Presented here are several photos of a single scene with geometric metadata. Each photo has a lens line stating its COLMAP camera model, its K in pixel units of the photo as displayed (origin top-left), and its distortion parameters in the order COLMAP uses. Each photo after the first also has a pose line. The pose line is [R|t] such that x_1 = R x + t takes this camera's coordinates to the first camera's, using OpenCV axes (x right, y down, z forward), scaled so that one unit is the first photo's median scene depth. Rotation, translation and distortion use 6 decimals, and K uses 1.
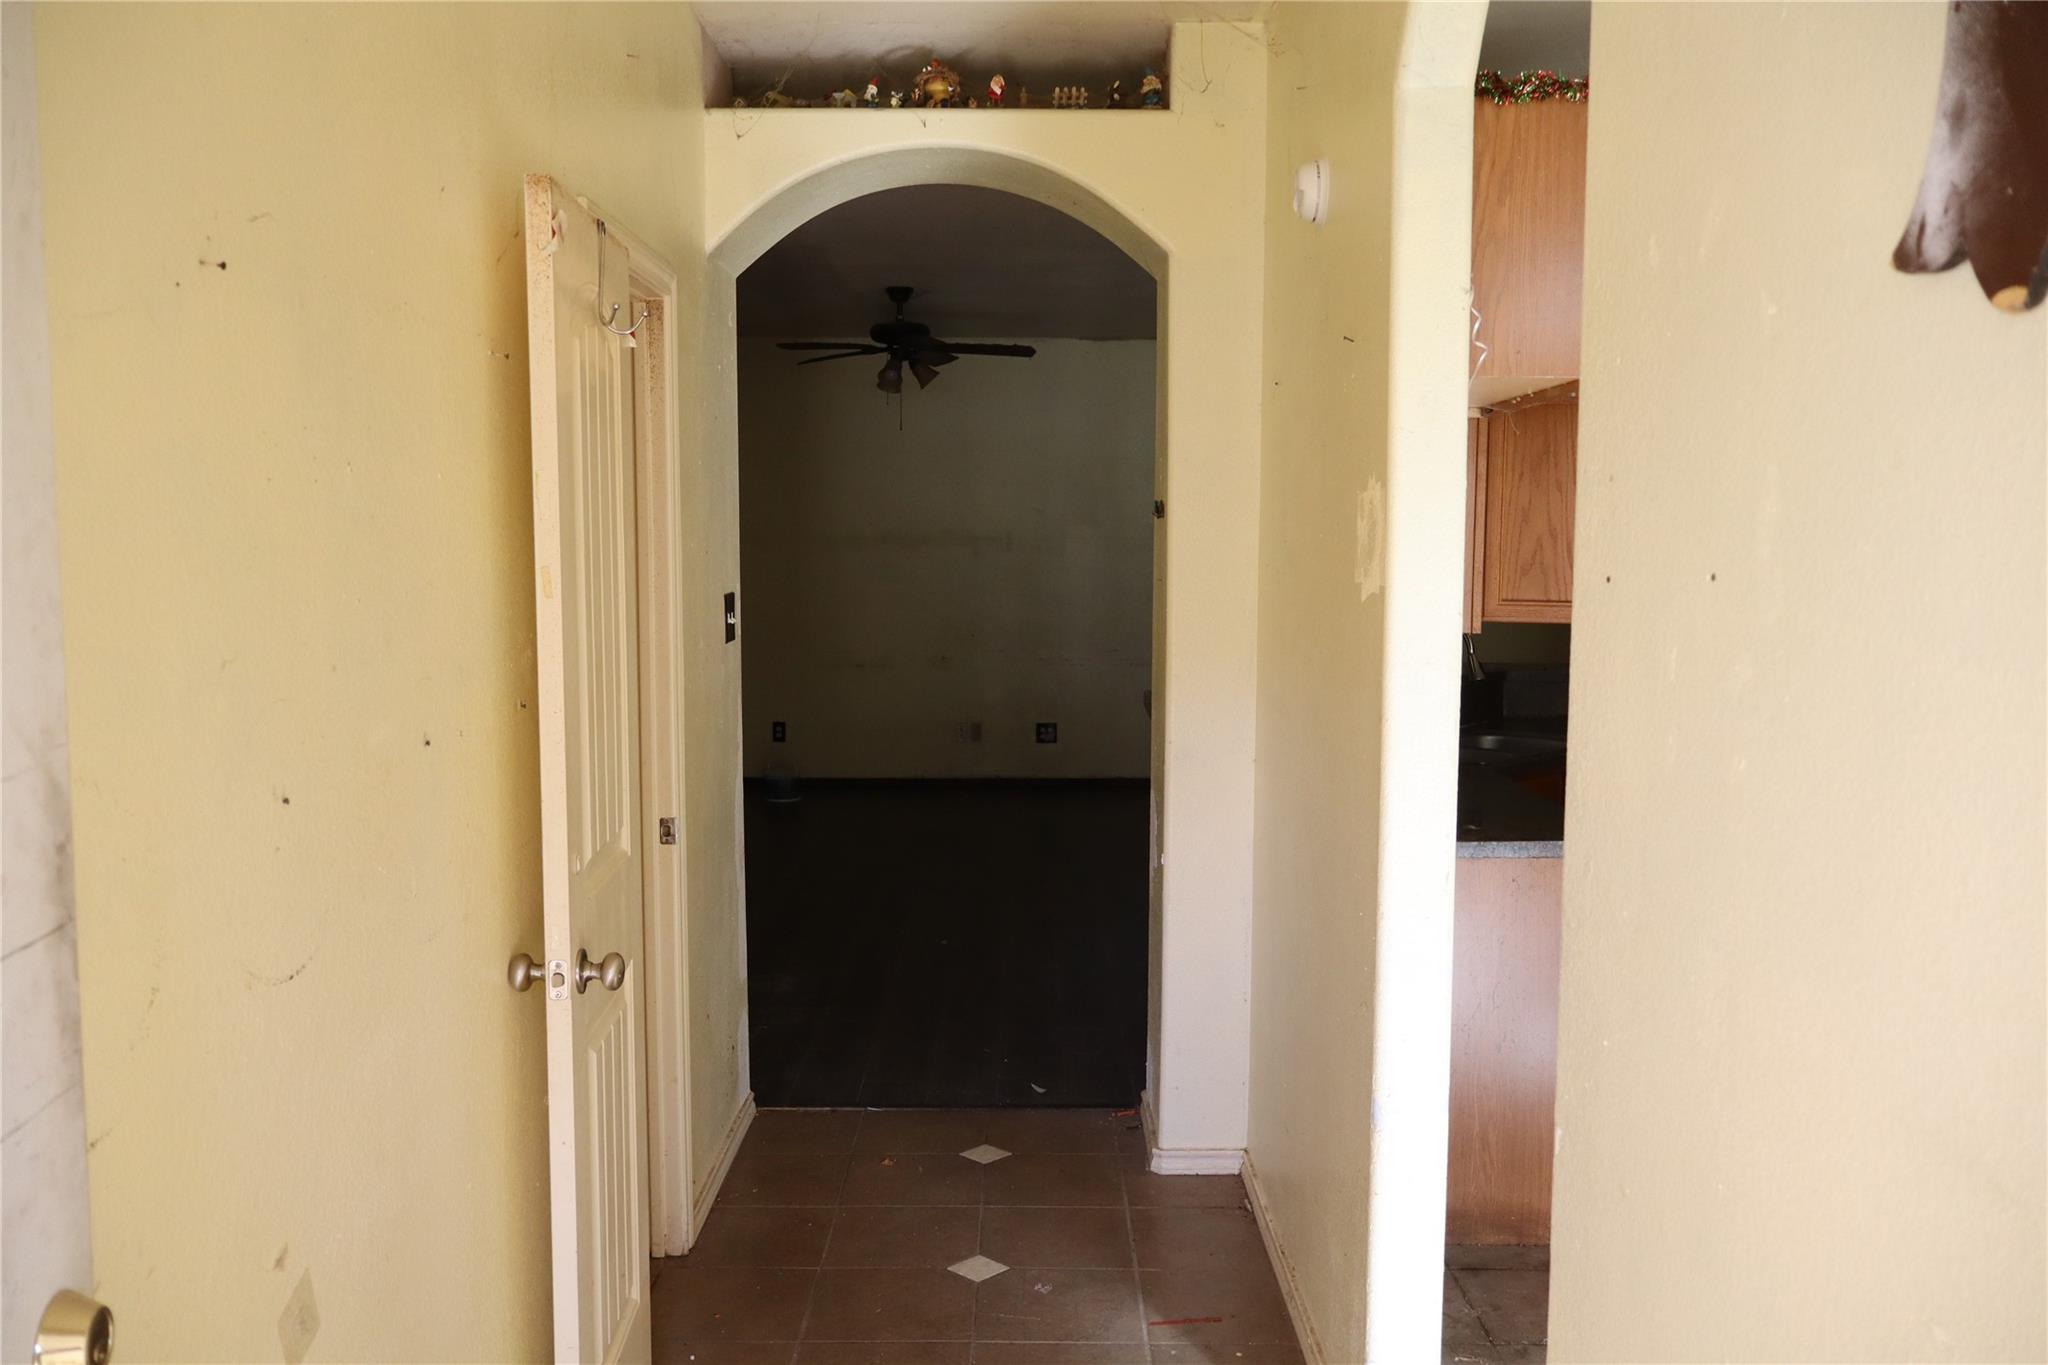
lens RADIAL K [[1710.2, 0, 1024.0], [0, 1710.2, 682.5], [0, 0, 1]] dist [0.001141, -0.000748]
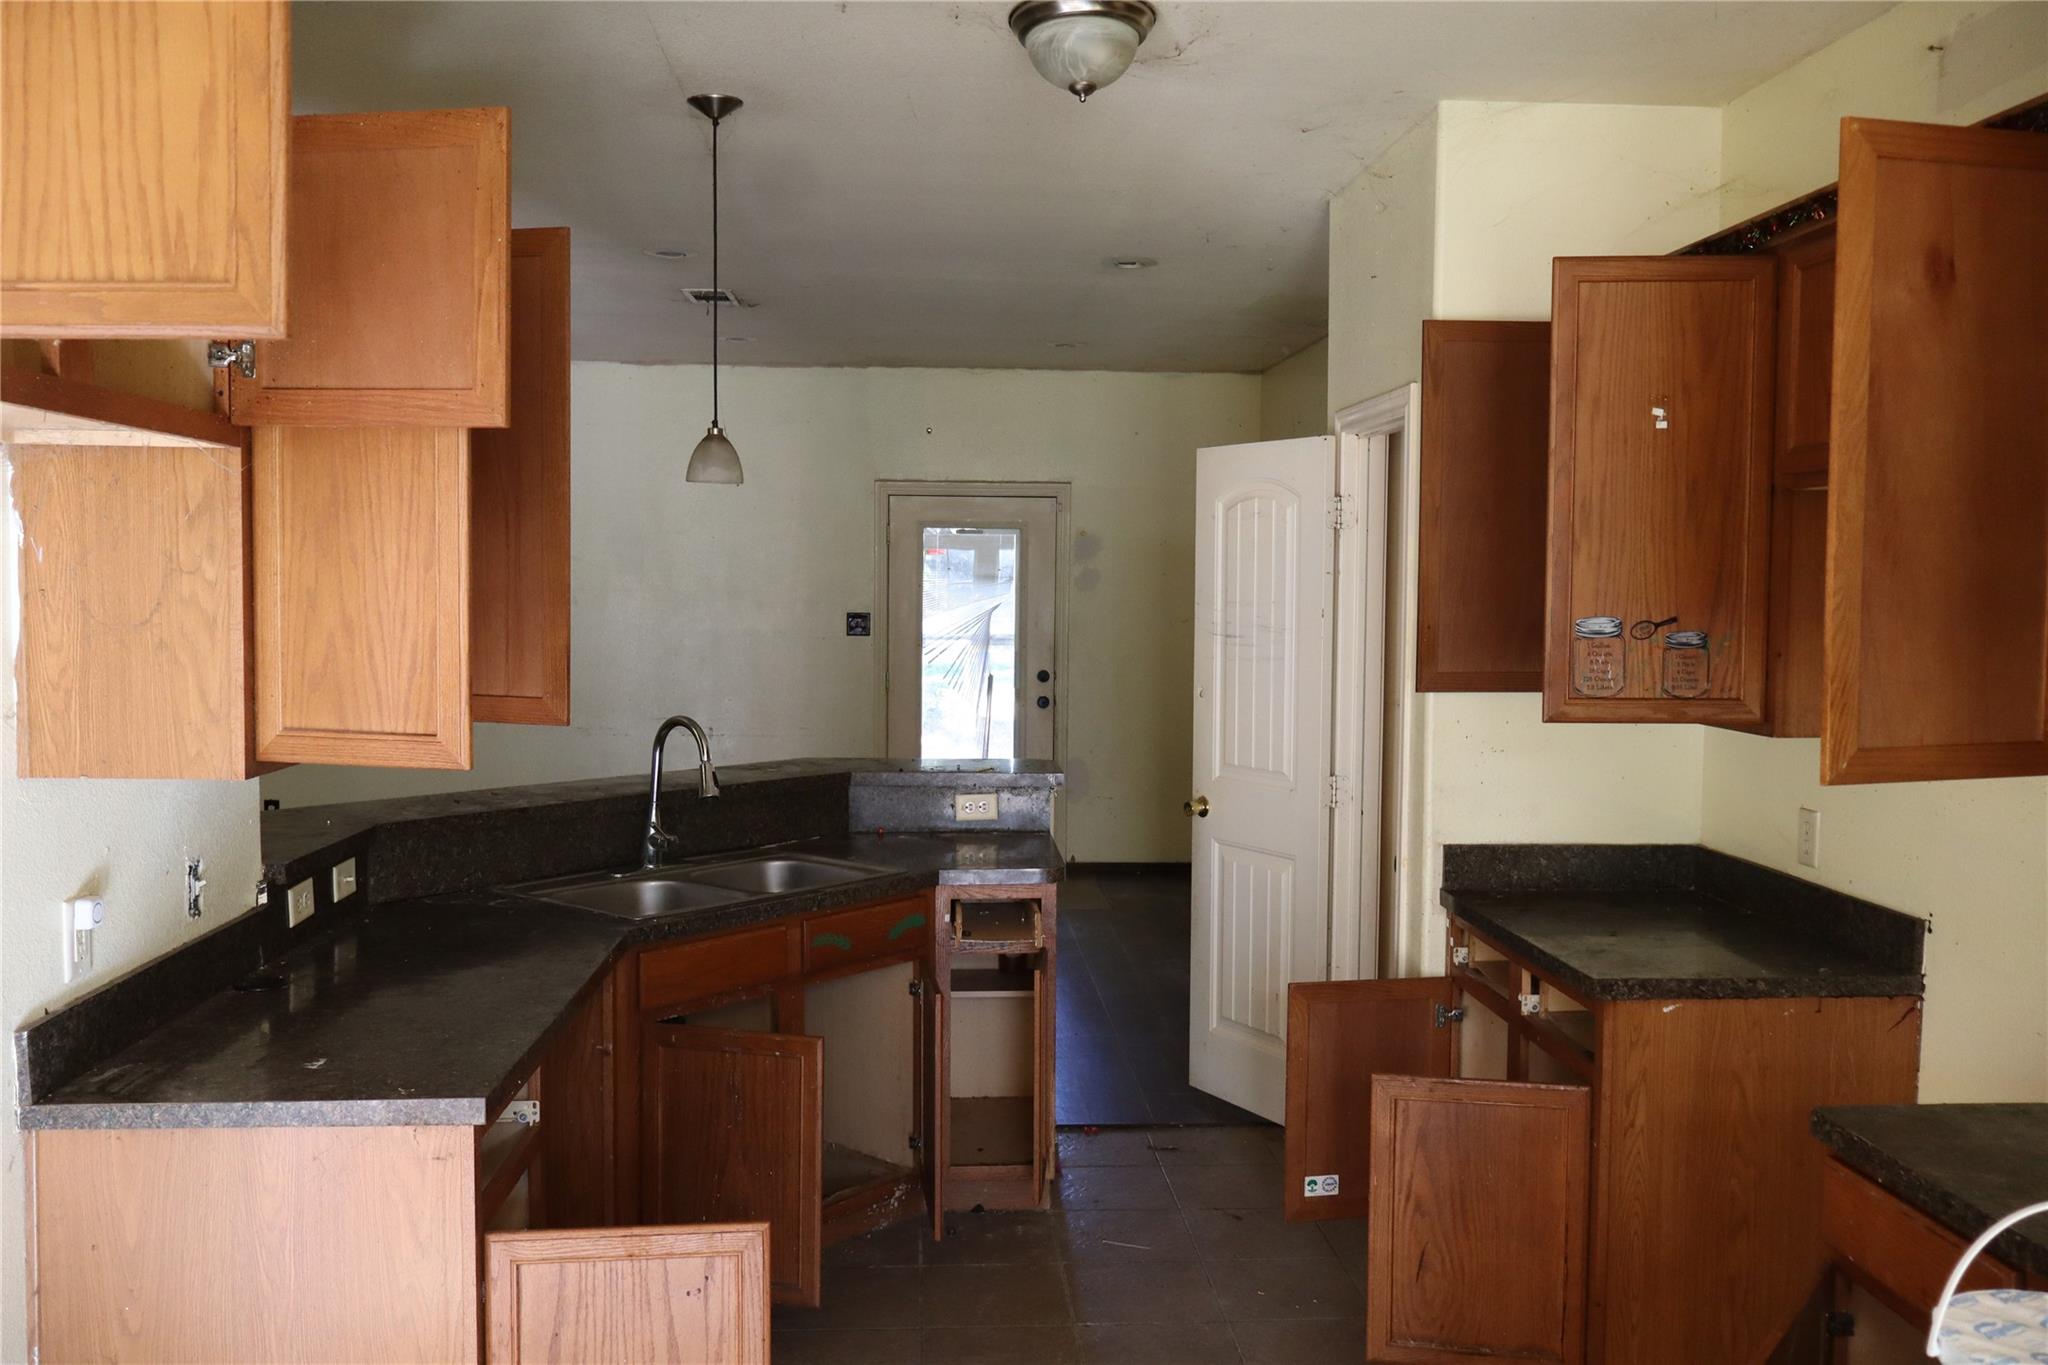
lens RADIAL K [[1710.2, 0, 1024.0], [0, 1710.2, 682.5], [0, 0, 1]] dist [0.001141, -0.000748]
pose [[0.997853, 0.001616, 0.065472, 0.181561], [-0.000177, 0.999759, -0.021974, -0.018183], [-0.065492, 0.021915, 0.997612, 0.117507]]
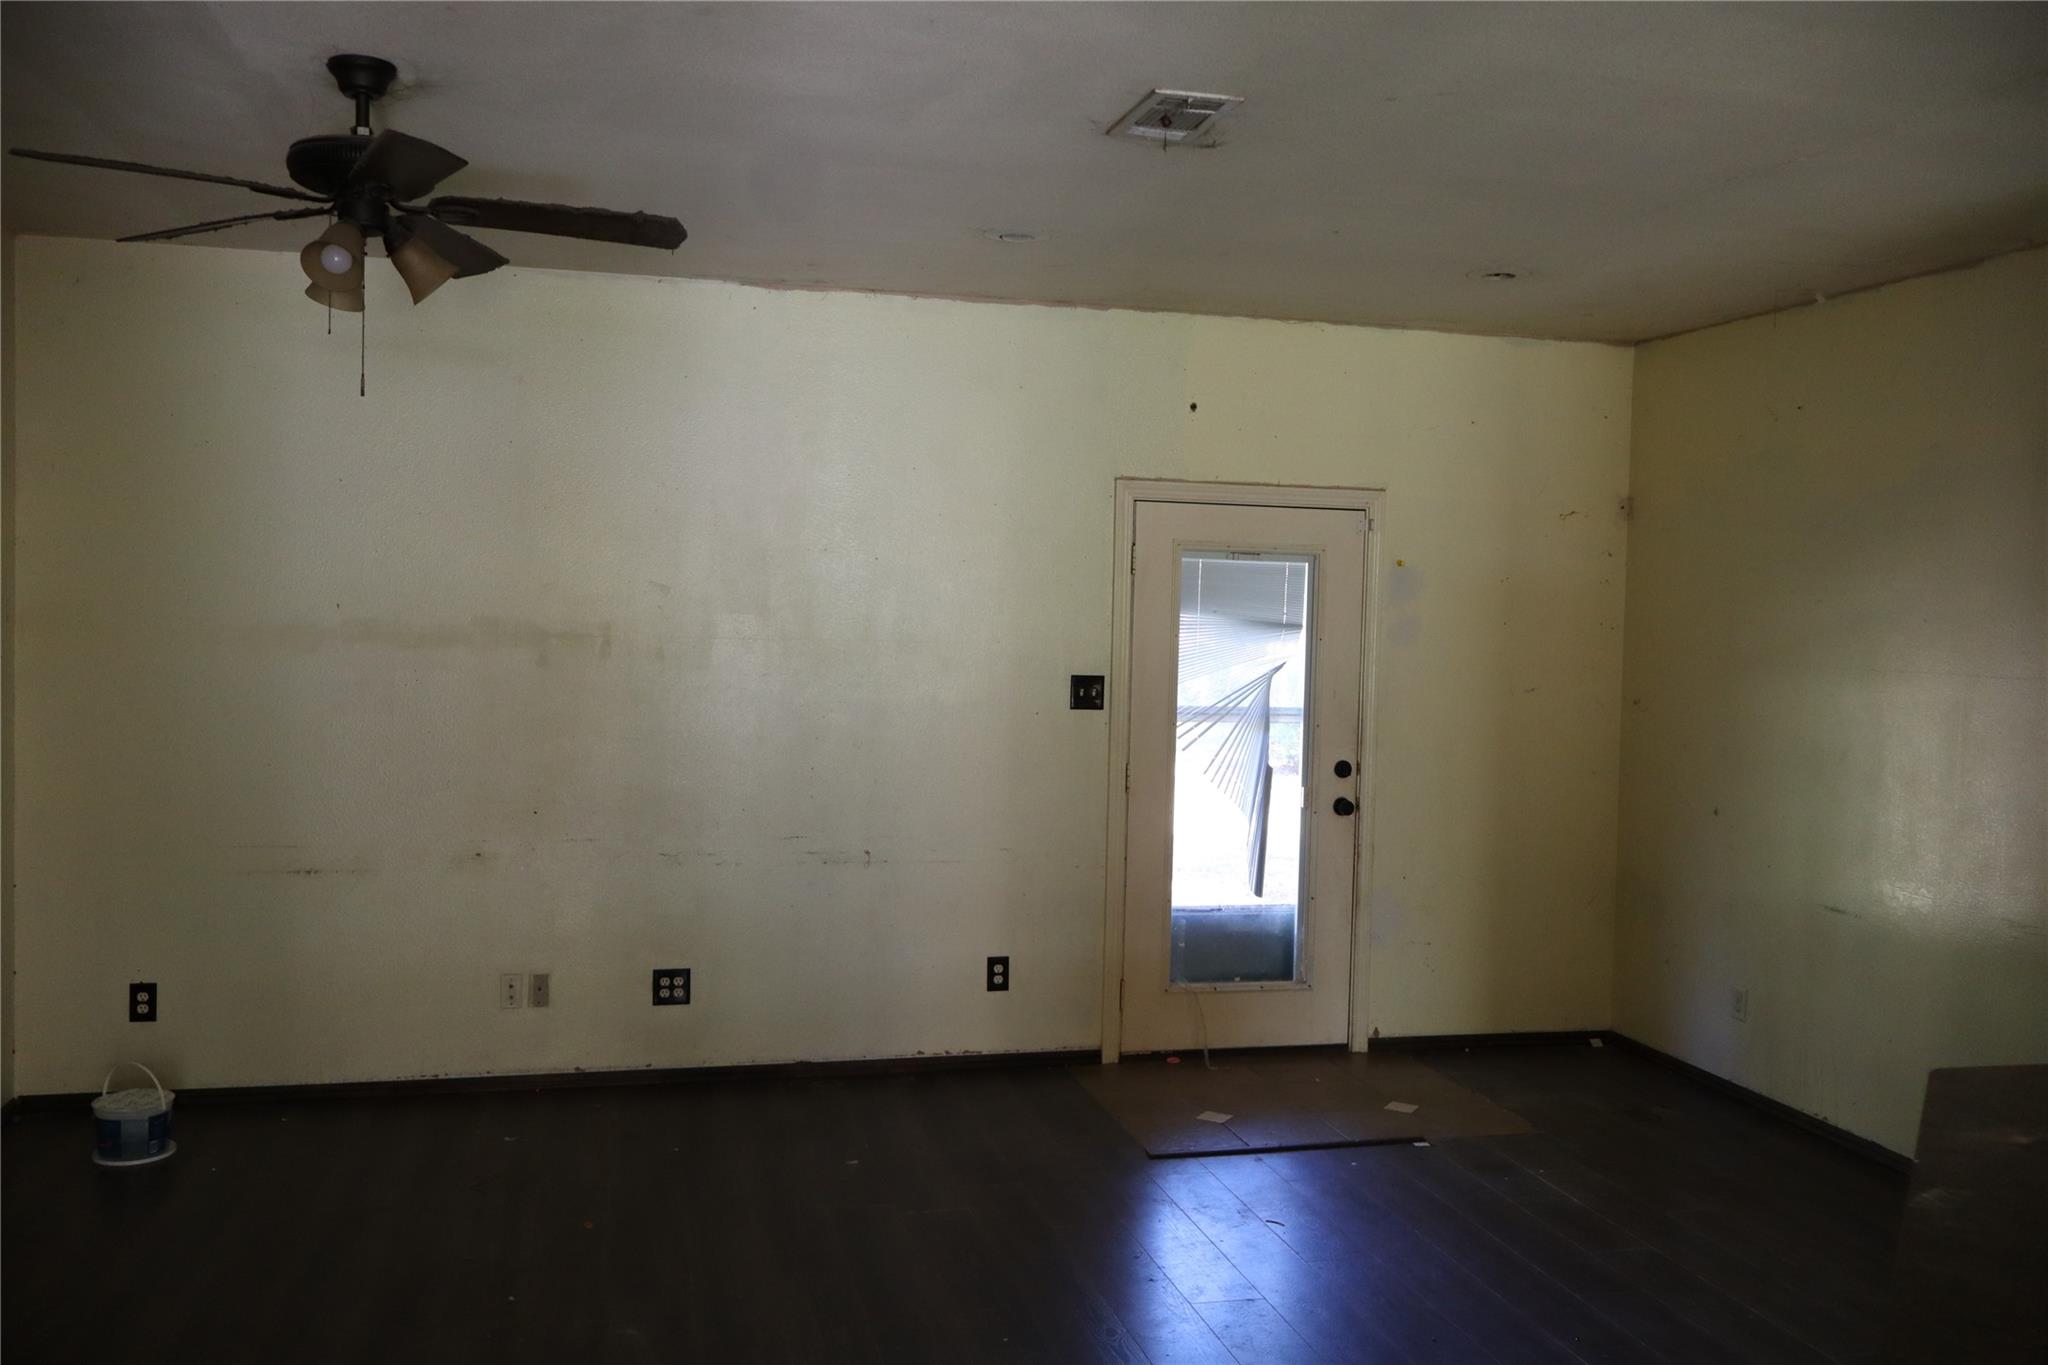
lens RADIAL K [[1710.2, 0, 1024.0], [0, 1710.2, 682.5], [0, 0, 1]] dist [0.001141, -0.000748]
pose [[0.970163, 0.009480, 0.242268, -0.011451], [0.001094, 0.999054, -0.043476, -0.045703], [-0.242451, 0.042444, 0.969235, 0.439300]]
